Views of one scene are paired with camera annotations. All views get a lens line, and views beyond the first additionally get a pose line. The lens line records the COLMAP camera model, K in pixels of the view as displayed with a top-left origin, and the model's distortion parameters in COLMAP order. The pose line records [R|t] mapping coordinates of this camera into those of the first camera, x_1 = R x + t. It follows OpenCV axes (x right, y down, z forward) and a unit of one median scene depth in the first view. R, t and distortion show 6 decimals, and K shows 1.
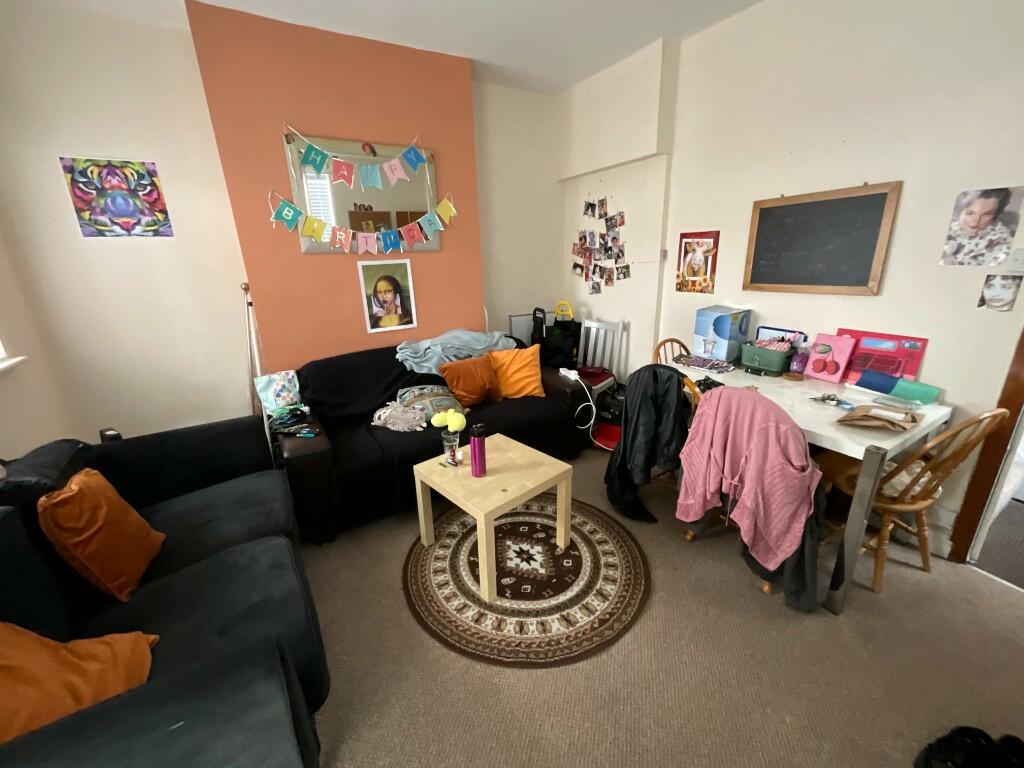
lens RADIAL K [[412.2, 0, 515.7], [0, 412.2, 382.0], [0, 0, 1]] dist [-0.004642, -0.000364]
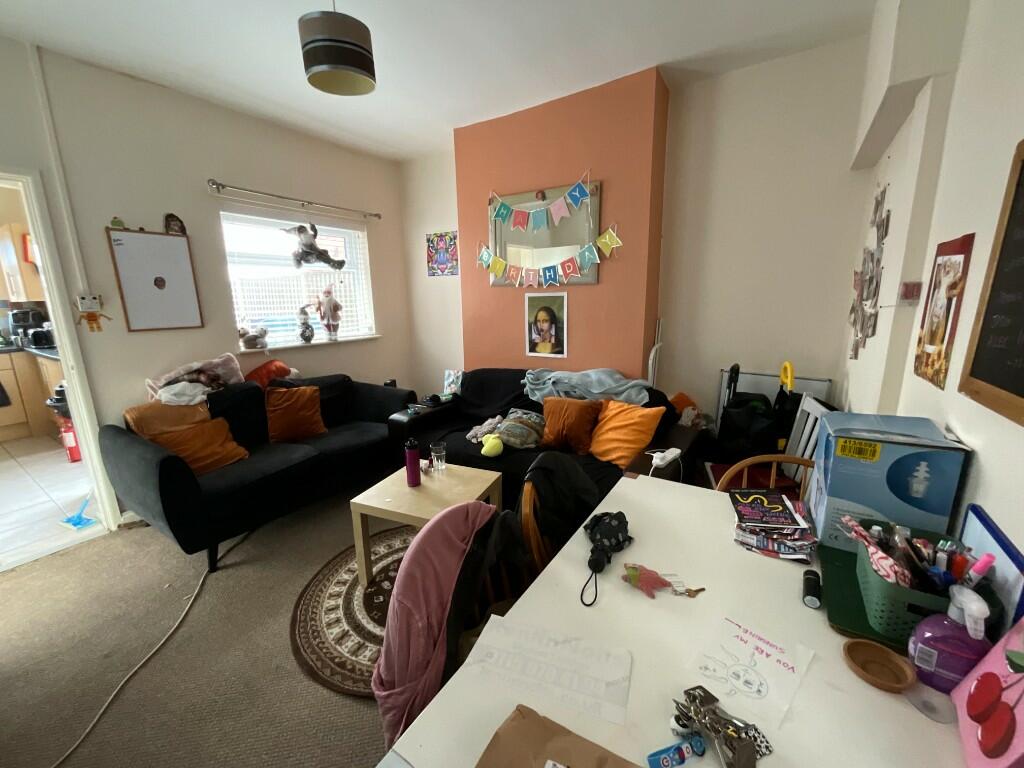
lens RADIAL K [[412.2, 0, 519.3], [0, 412.2, 387.3], [0, 0, 1]] dist [-0.004642, -0.000364]
pose [[0.434503, 0.218071, -0.873872, 0.669589], [-0.270647, 0.957017, 0.104250, -0.153378], [0.859044, 0.191214, 0.474847, 0.477244]]
